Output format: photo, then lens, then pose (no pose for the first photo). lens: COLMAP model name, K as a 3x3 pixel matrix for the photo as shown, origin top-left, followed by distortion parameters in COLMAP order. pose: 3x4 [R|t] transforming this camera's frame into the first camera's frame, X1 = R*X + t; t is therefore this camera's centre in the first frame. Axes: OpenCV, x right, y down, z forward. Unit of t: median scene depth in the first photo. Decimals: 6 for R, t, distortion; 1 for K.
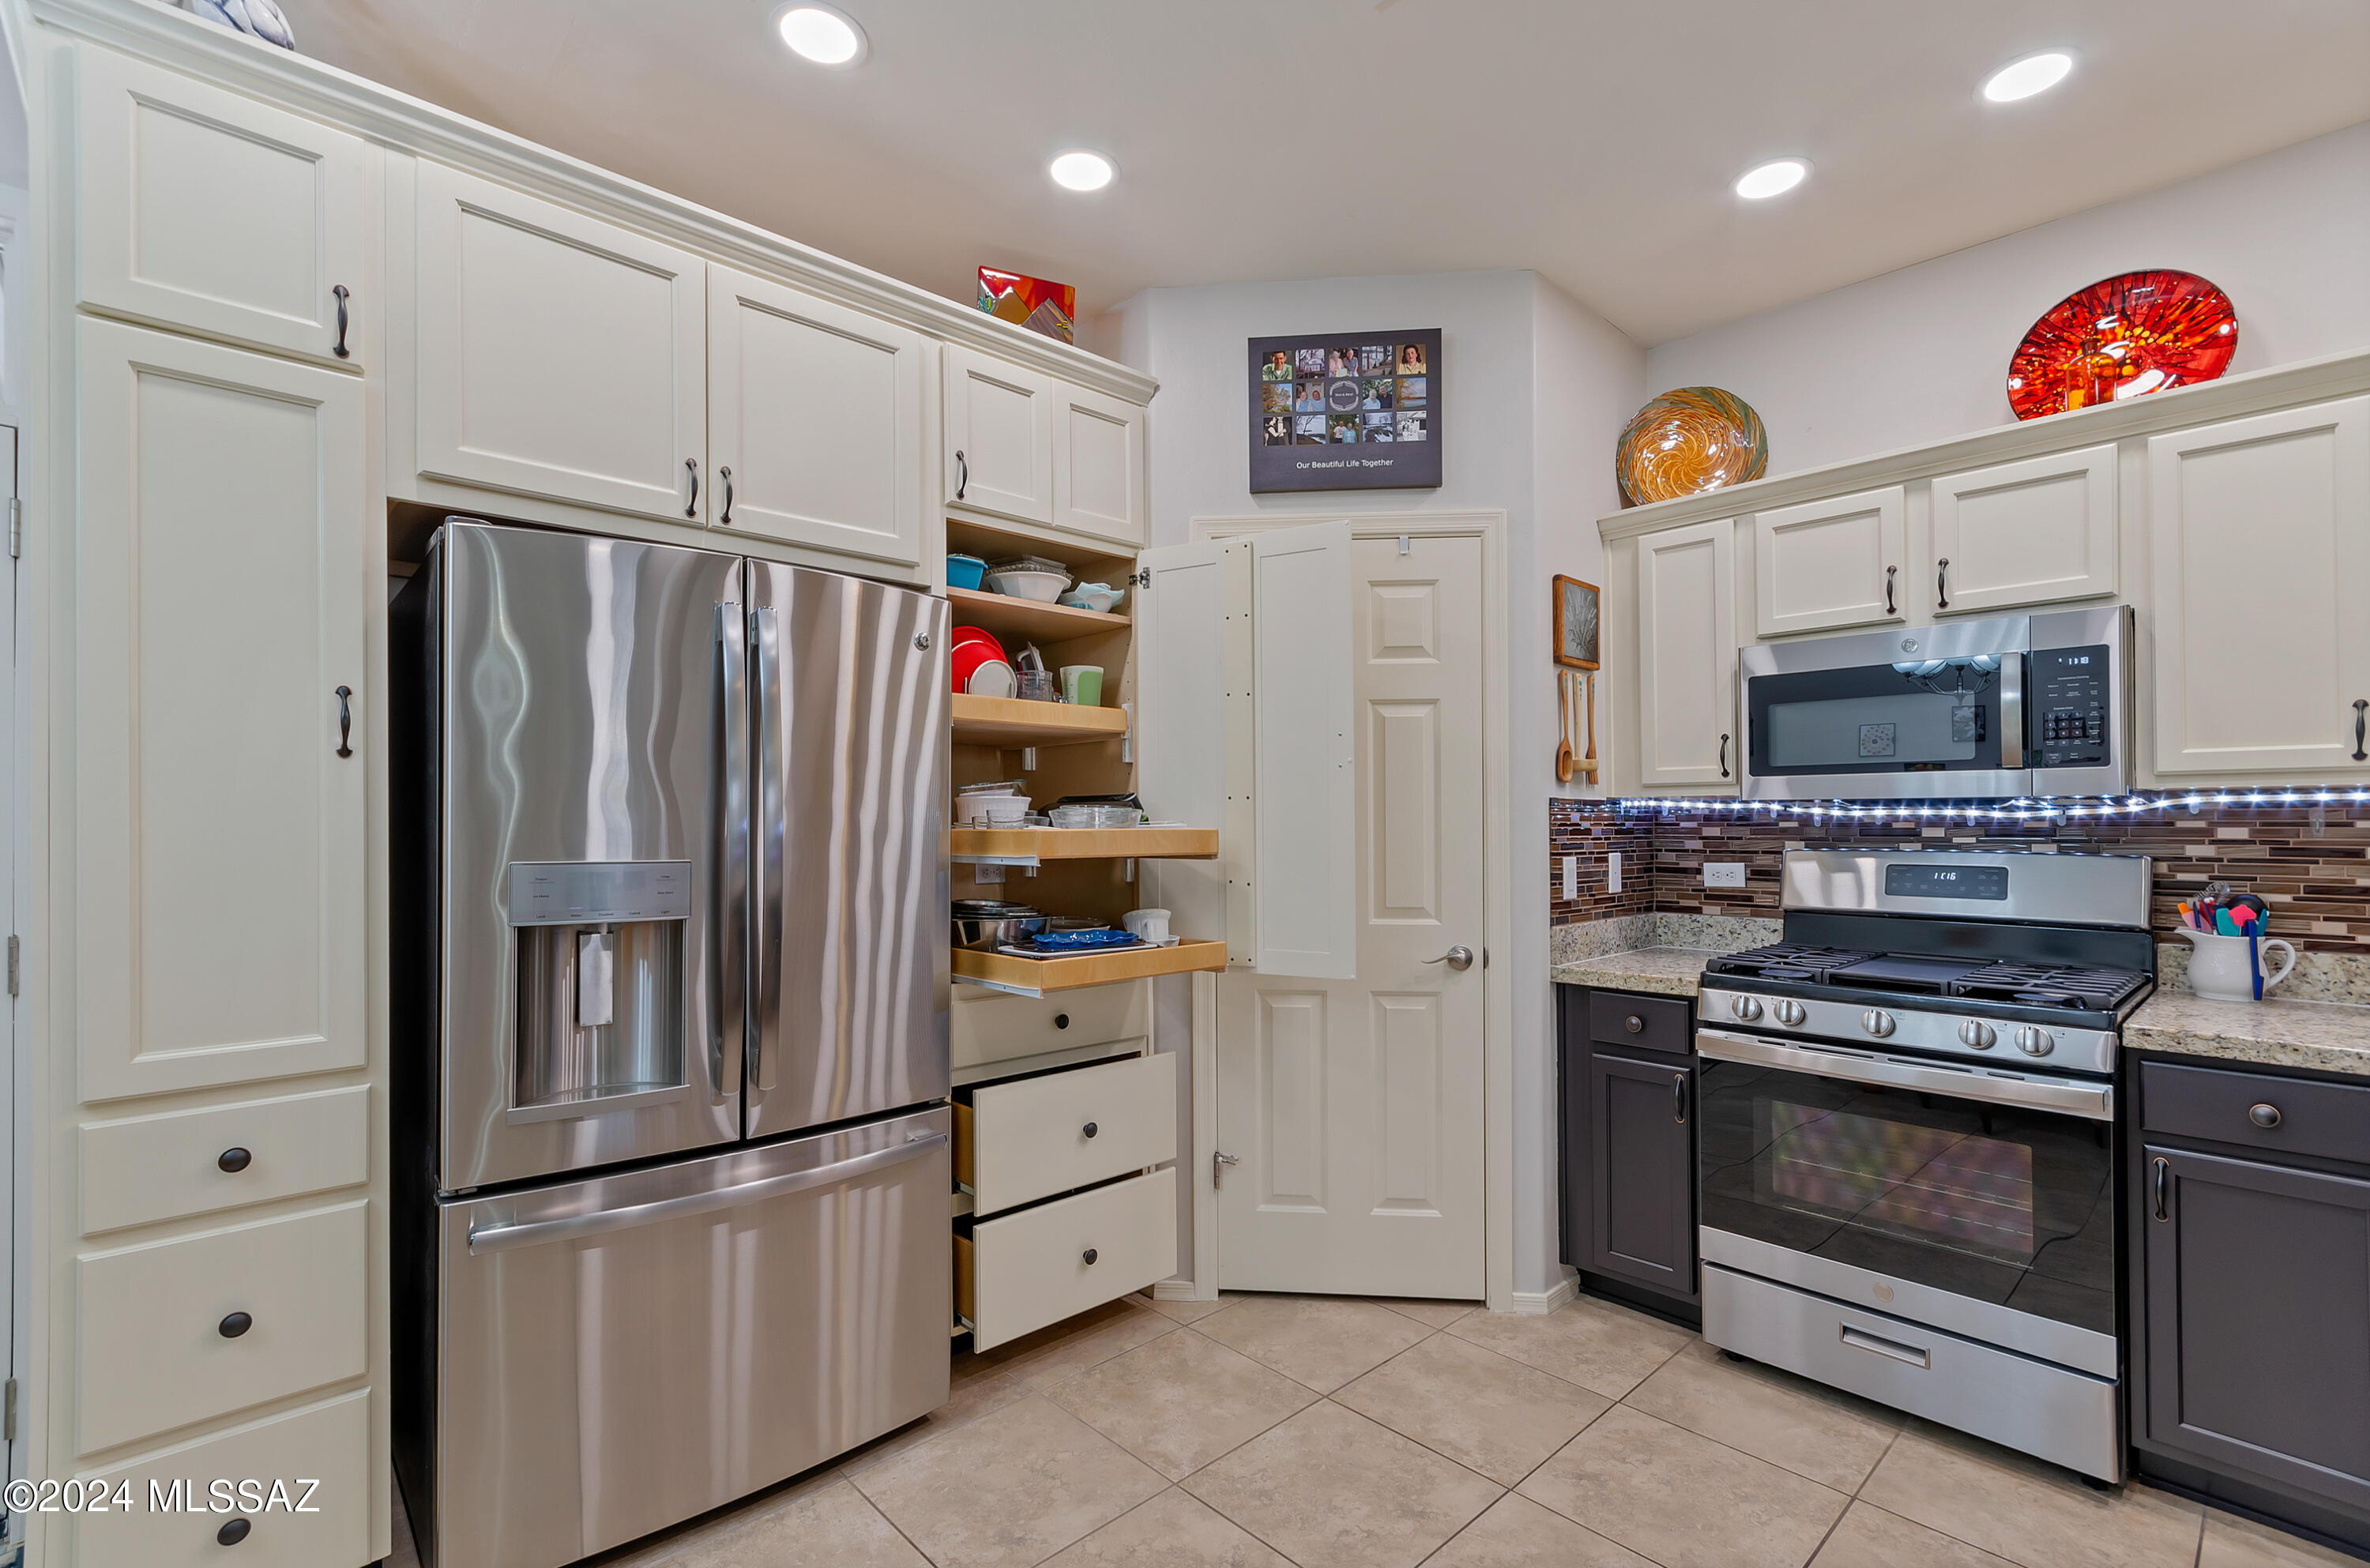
lens RADIAL K [[1048.5, 0, 1178.4], [0, 1048.5, 815.7], [0, 0, 1]] dist [-0.000078, 0.000019]
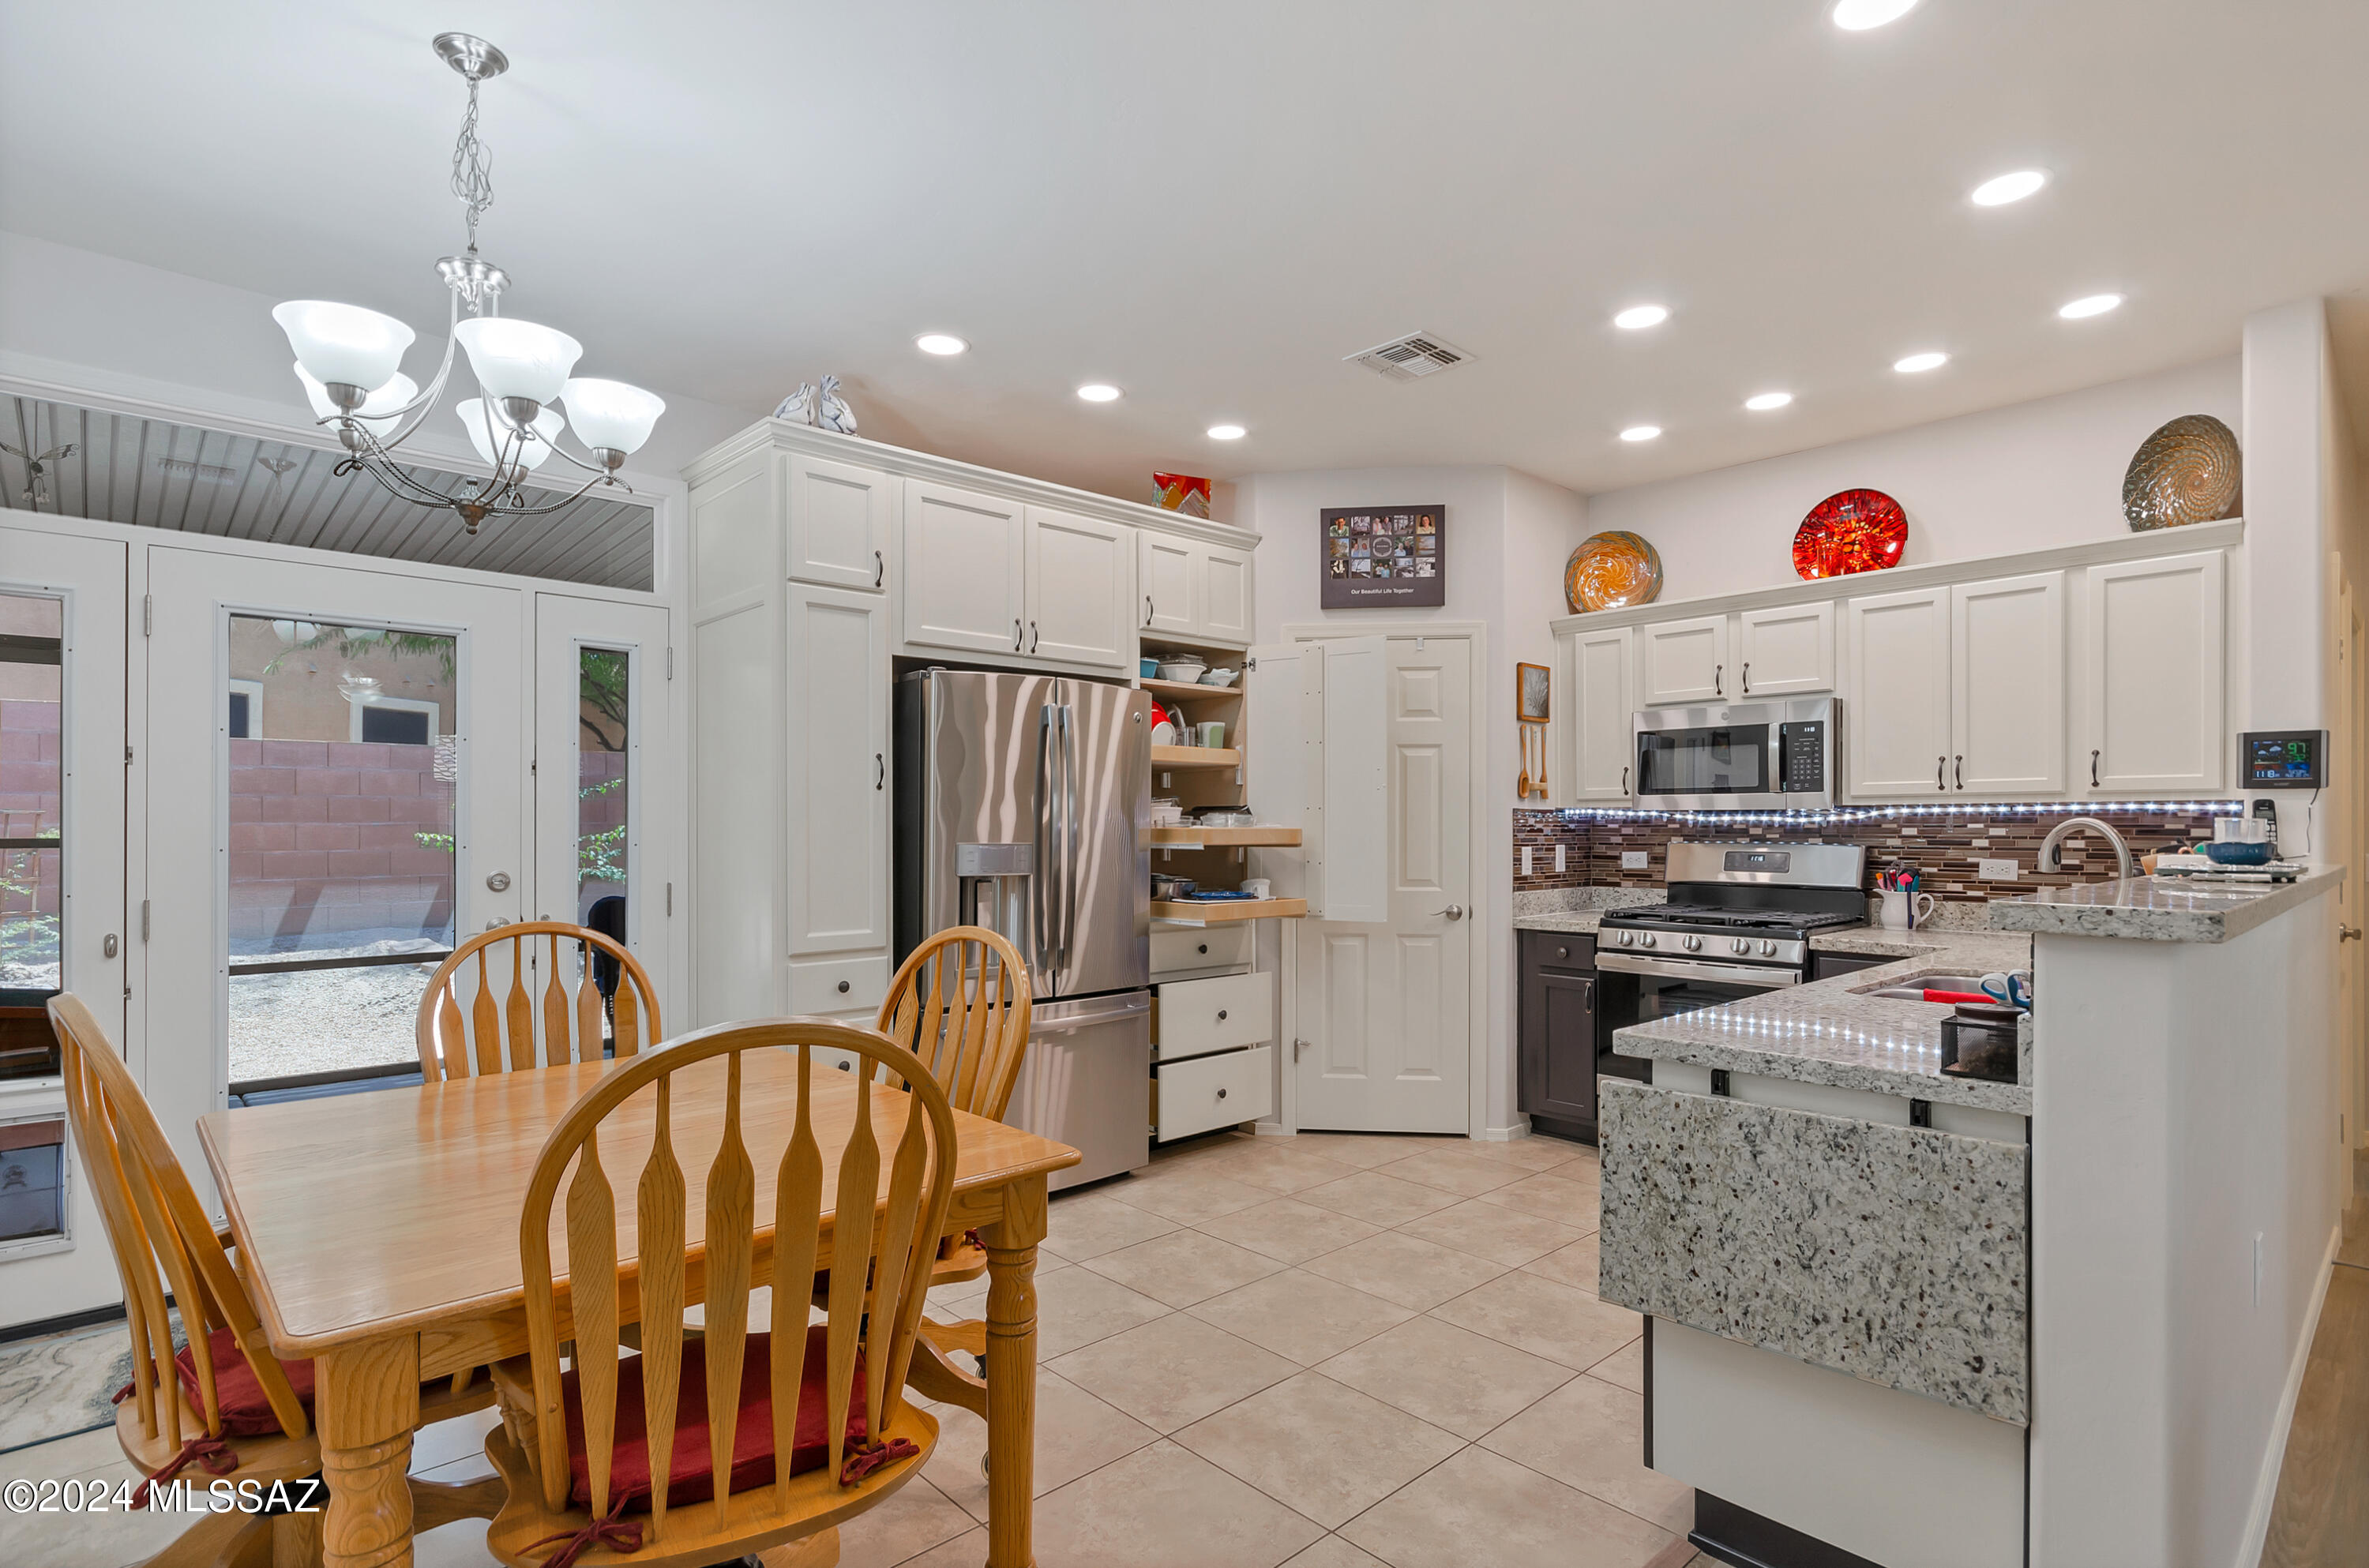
lens RADIAL K [[1169.6, 0, 1235.9], [0, 1169.6, 865.1], [0, 0, 1]] dist [-0.001344, -0.000849]
pose [[0.999246, 0.000507, 0.038813, -0.123762], [-0.002084, 0.999173, 0.040603, -0.002833], [-0.038760, -0.040654, 0.998421, -0.728786]]
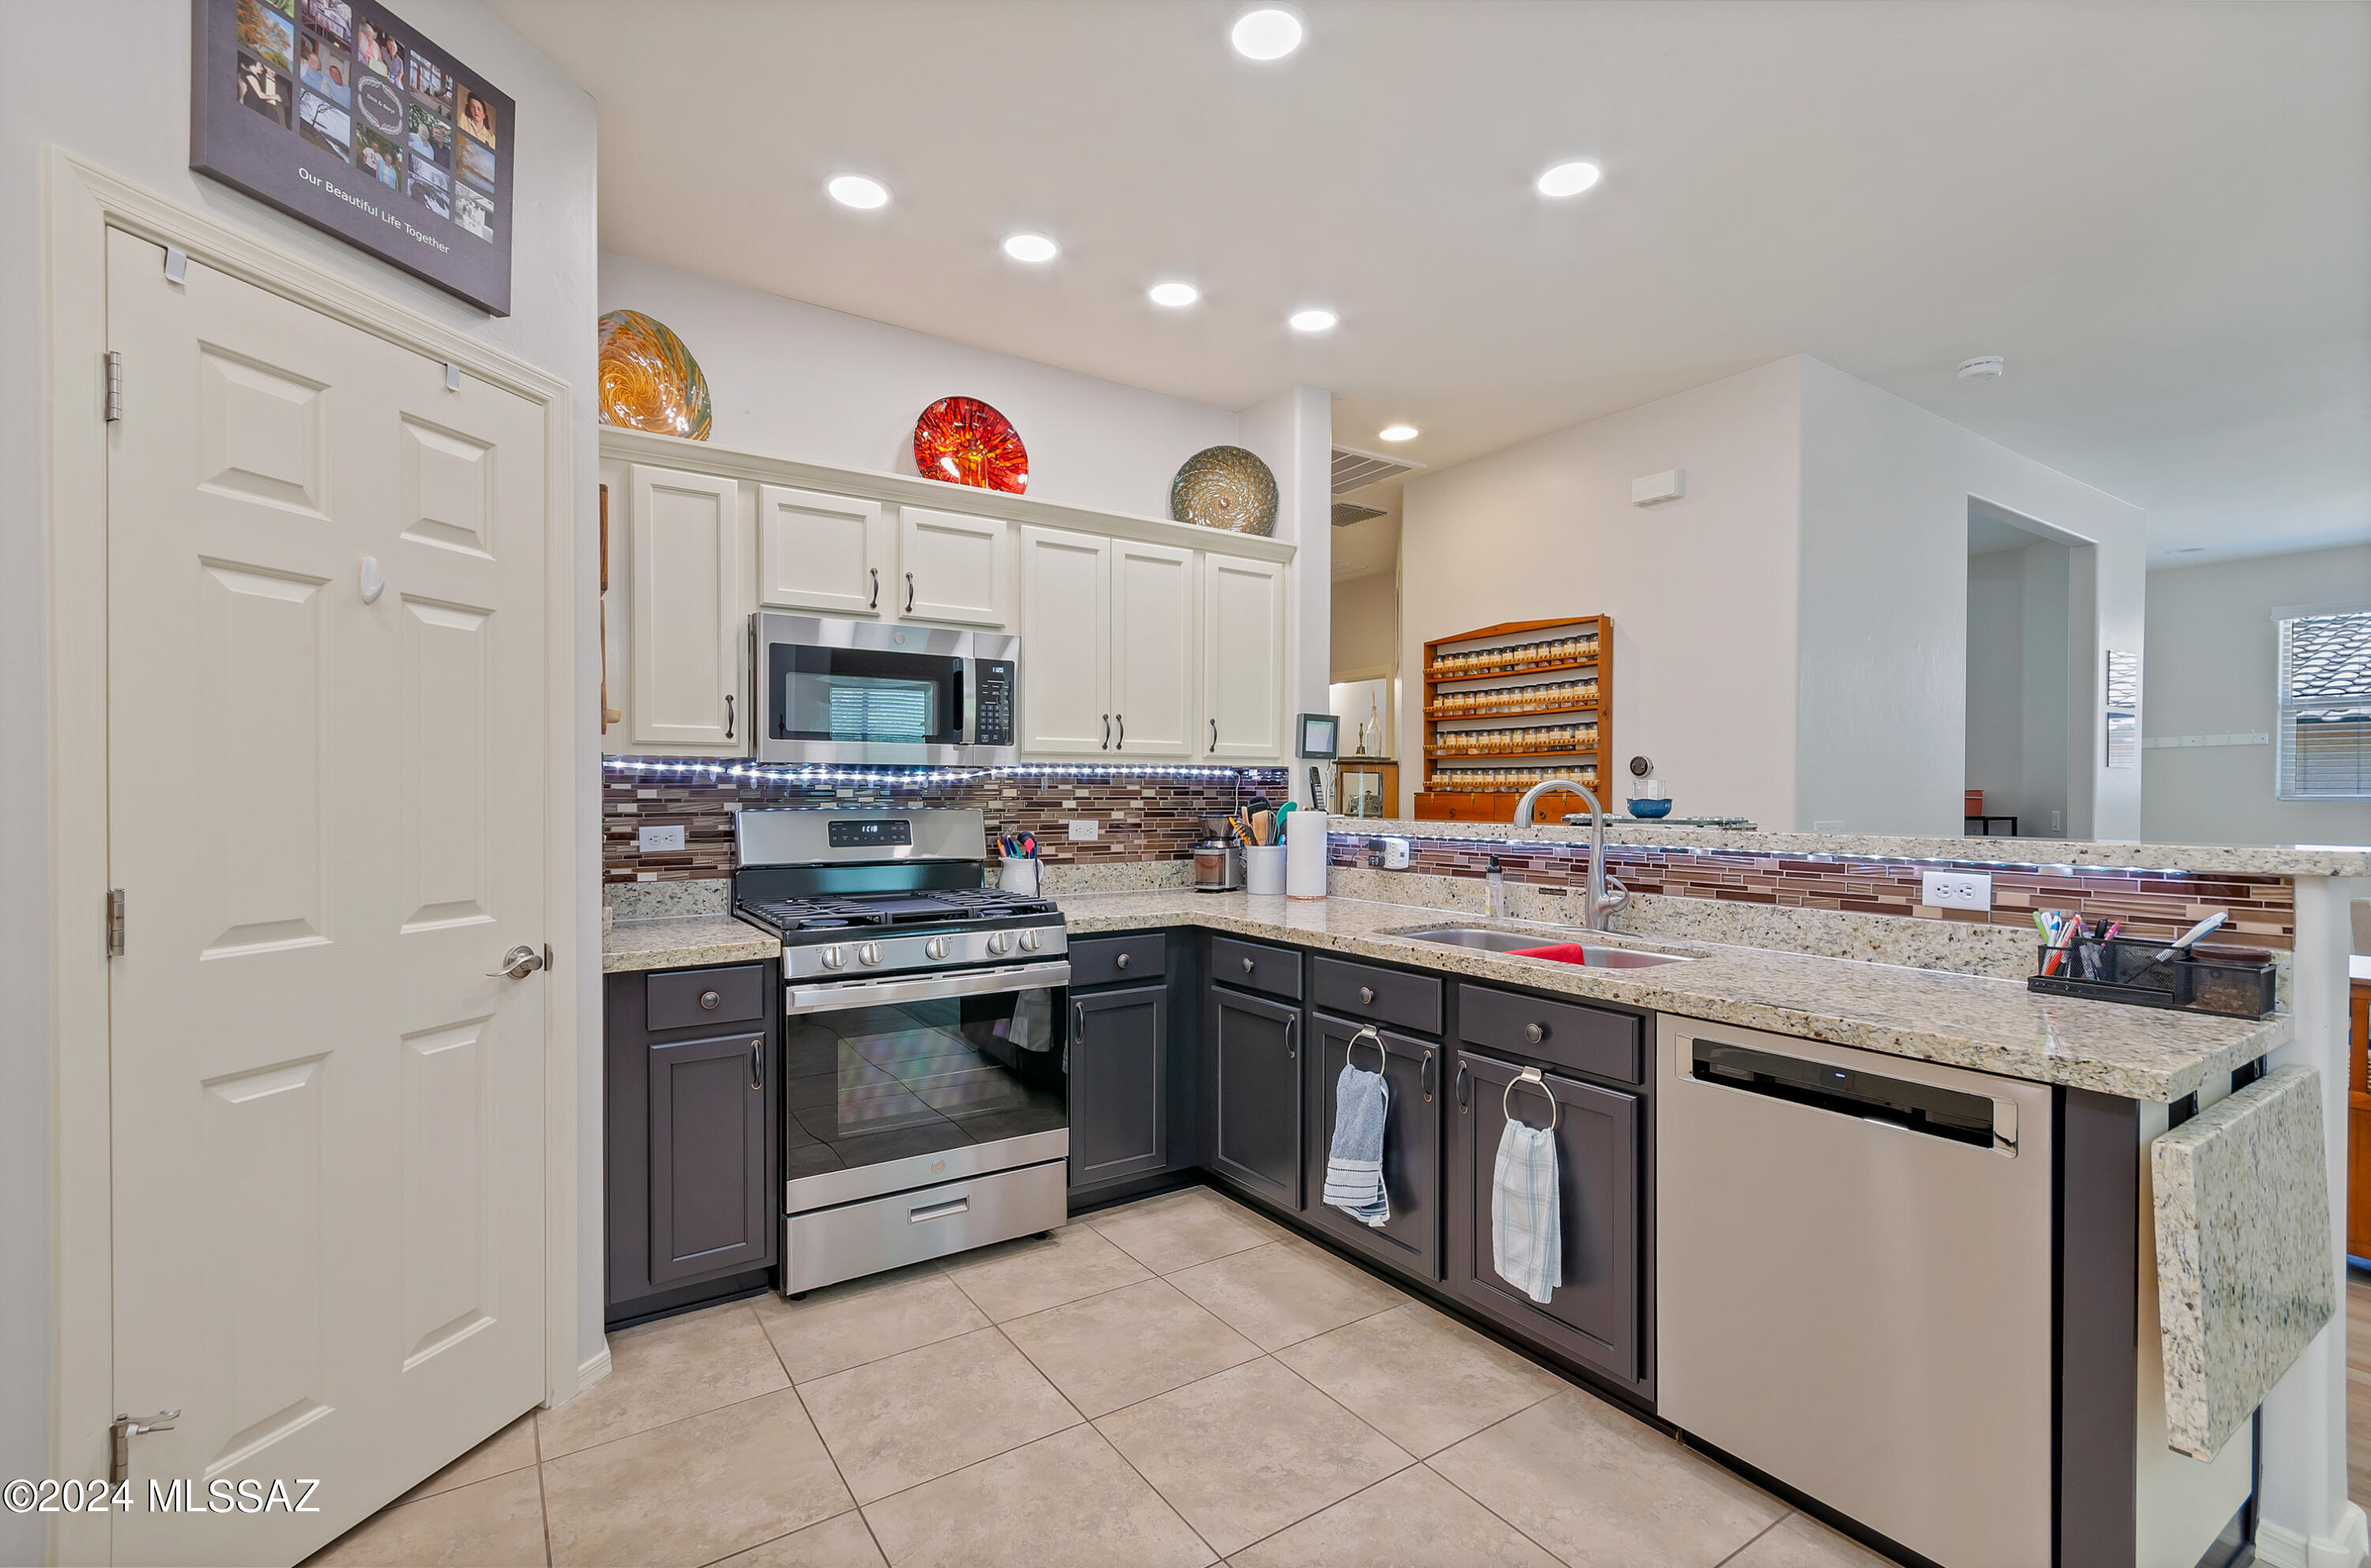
lens RADIAL K [[1061.0, 0, 1160.8], [0, 1061.0, 798.3], [0, 0, 1]] dist [0.001450, 0.000314]
pose [[0.163954, -0.006951, 0.986444, -0.429906], [-0.008334, 0.999930, 0.008431, 0.008550], [-0.986433, -0.009603, 0.163884, 0.458307]]
